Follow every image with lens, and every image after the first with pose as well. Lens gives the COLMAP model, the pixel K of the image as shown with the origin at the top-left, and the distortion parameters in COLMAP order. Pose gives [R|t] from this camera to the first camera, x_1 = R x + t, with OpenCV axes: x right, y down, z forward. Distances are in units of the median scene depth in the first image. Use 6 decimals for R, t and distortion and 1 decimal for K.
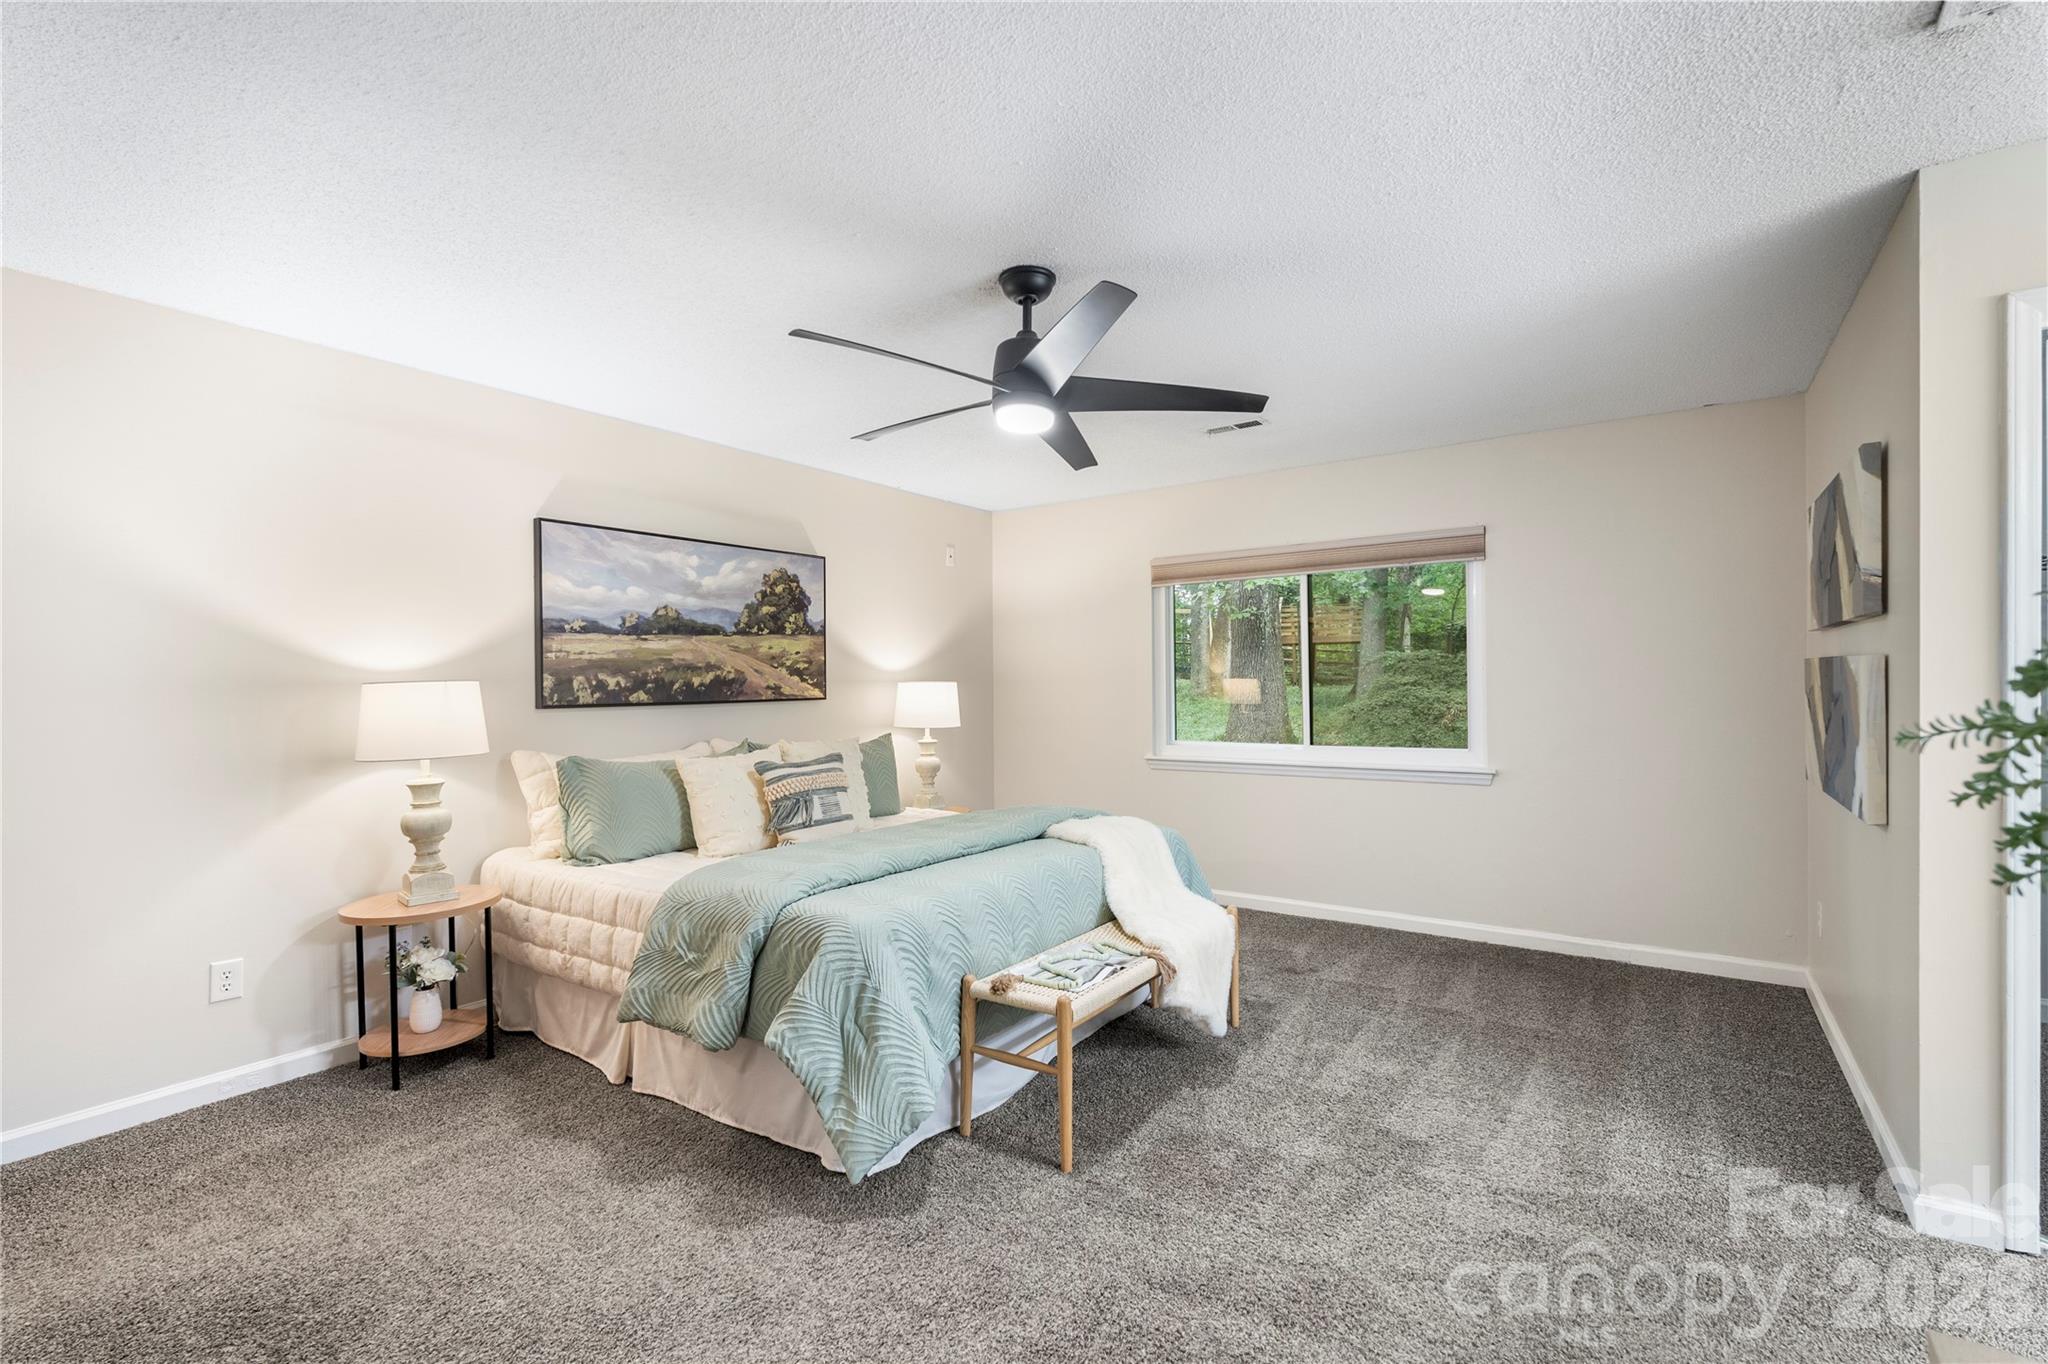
lens RADIAL K [[907.1, 0, 1041.3], [0, 907.1, 684.8], [0, 0, 1]] dist [-0.007566, 0.002332]
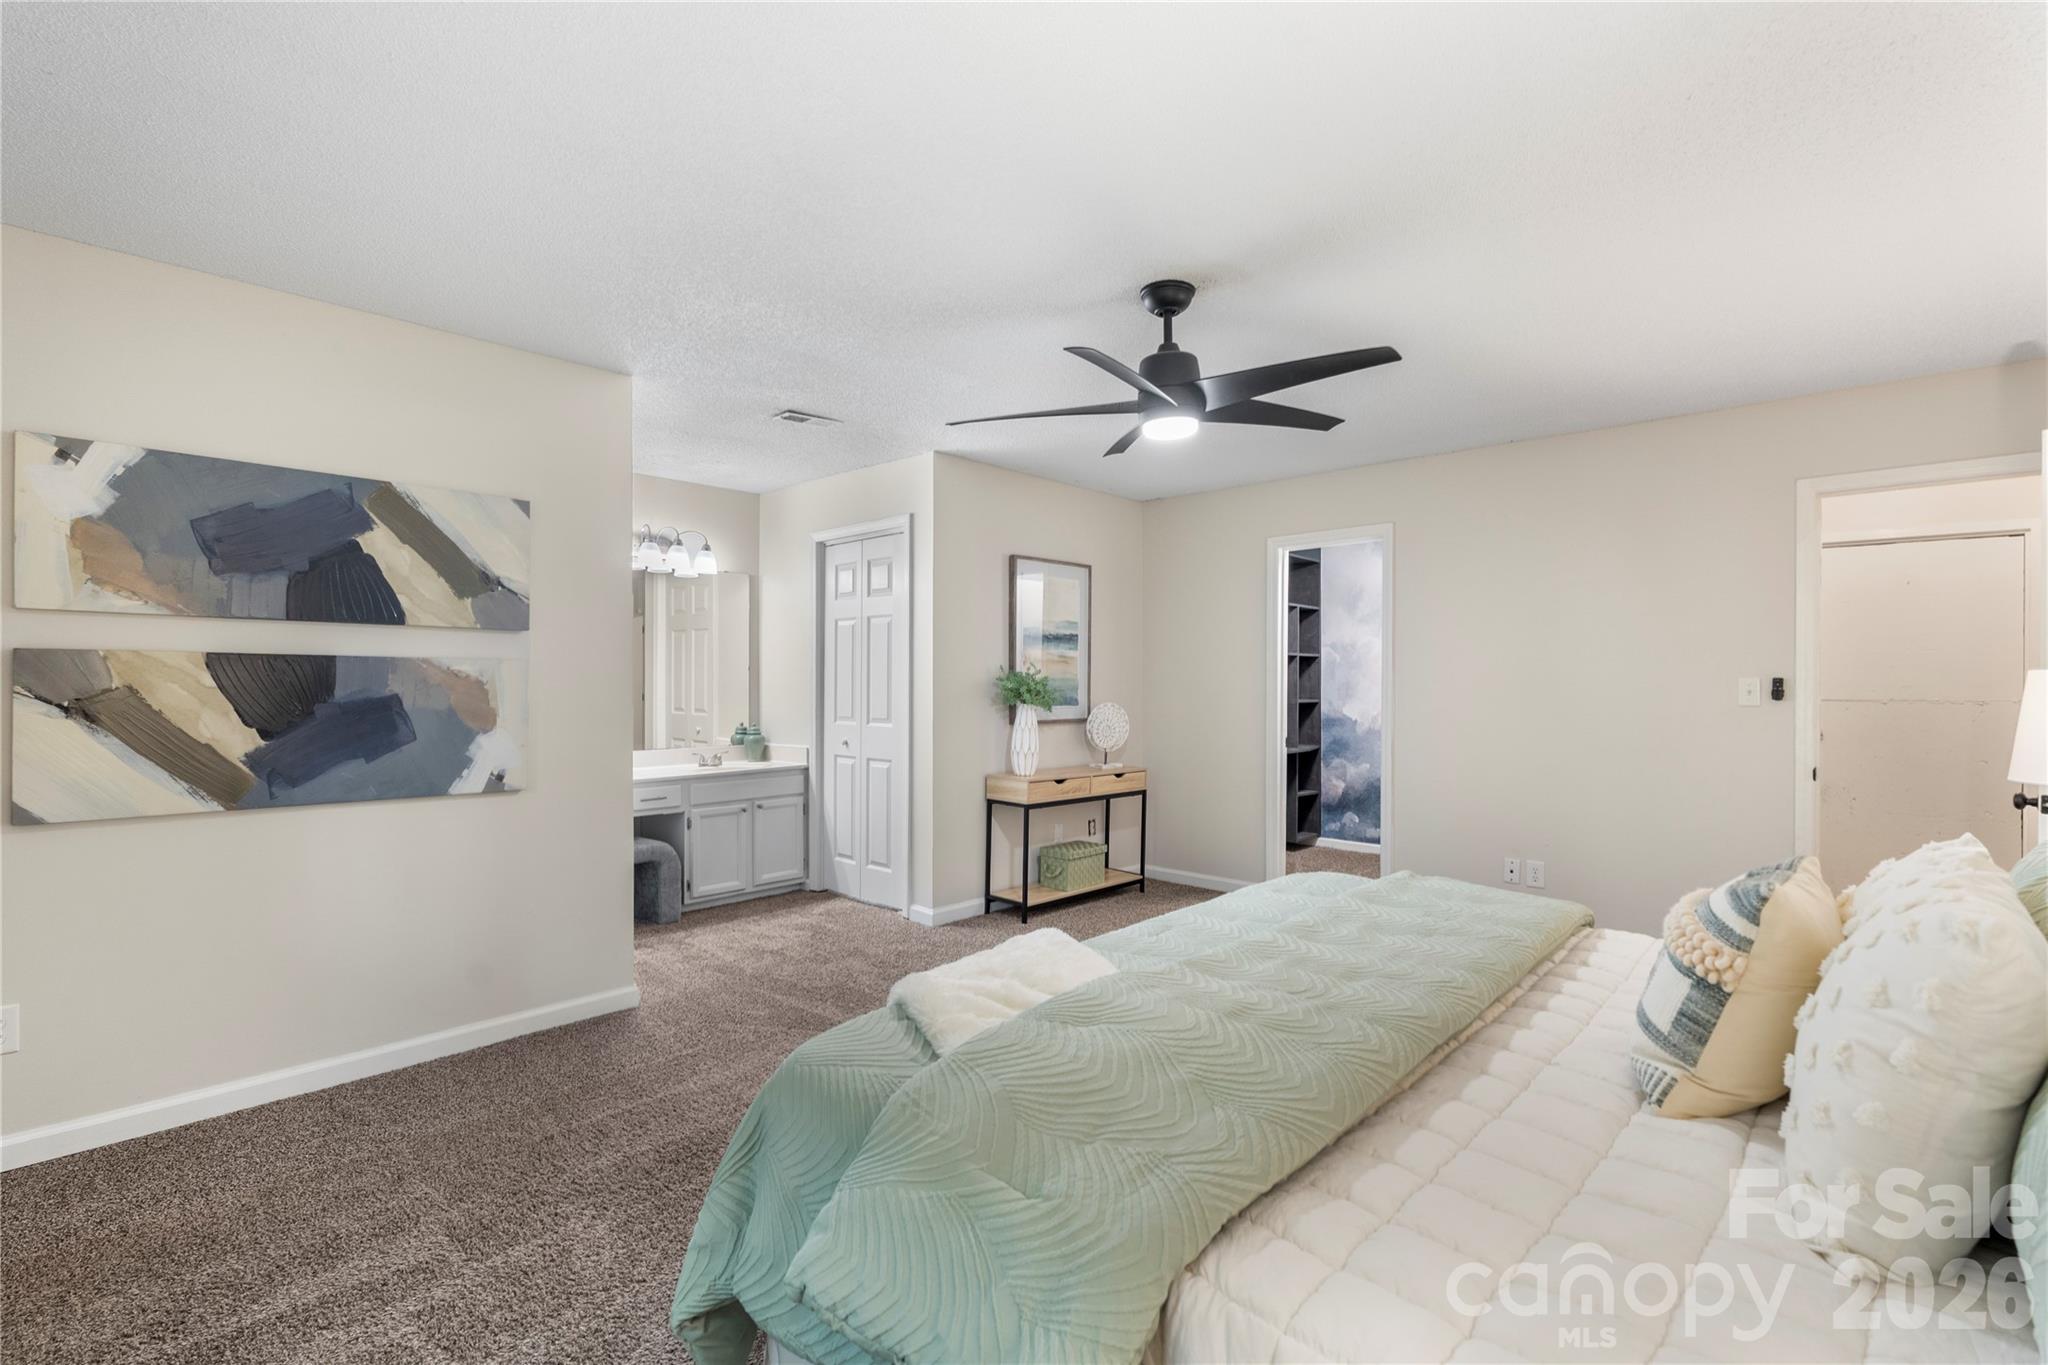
lens RADIAL K [[907.1, 0, 1027.5], [0, 907.1, 684.8], [0, 0, 1]] dist [-0.007566, 0.002332]
pose [[-0.989764, 0.003687, 0.142668, 0.006851], [0.004840, 0.999958, 0.007737, -0.003772], [-0.142633, 0.008348, -0.989740, 1.838447]]
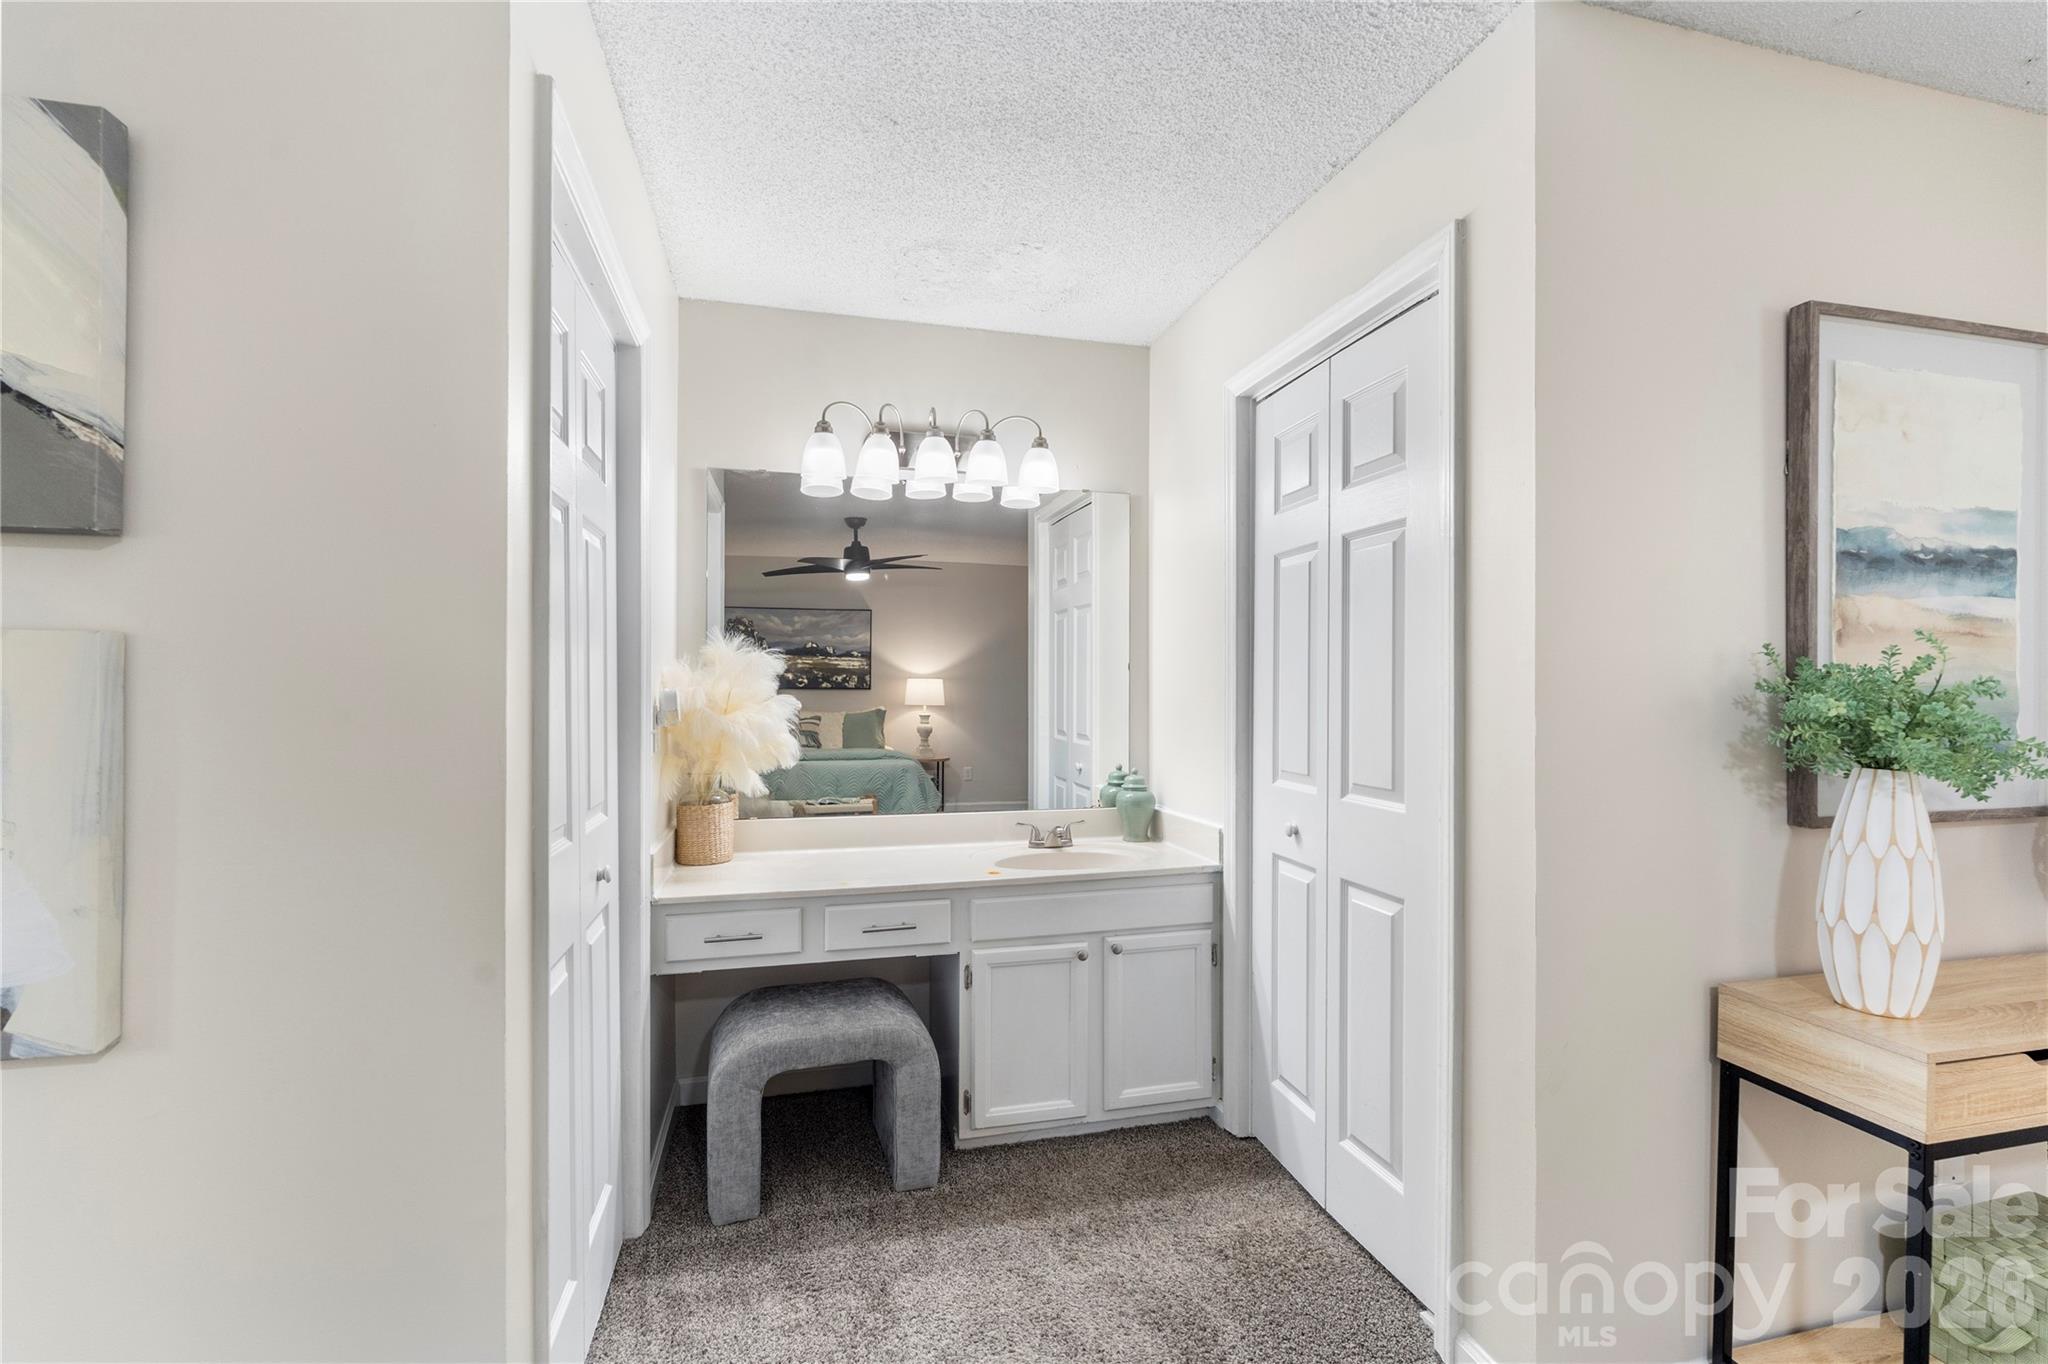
lens RADIAL K [[907.1, 0, 1027.3], [0, 907.1, 680.0], [0, 0, 1]] dist [-0.007566, 0.002332]
pose [[-0.762635, 0.008855, 0.646769, 0.286031], [0.006290, 0.999961, -0.006275, -0.005009], [-0.646799, -0.000718, -0.762661, 0.865402]]
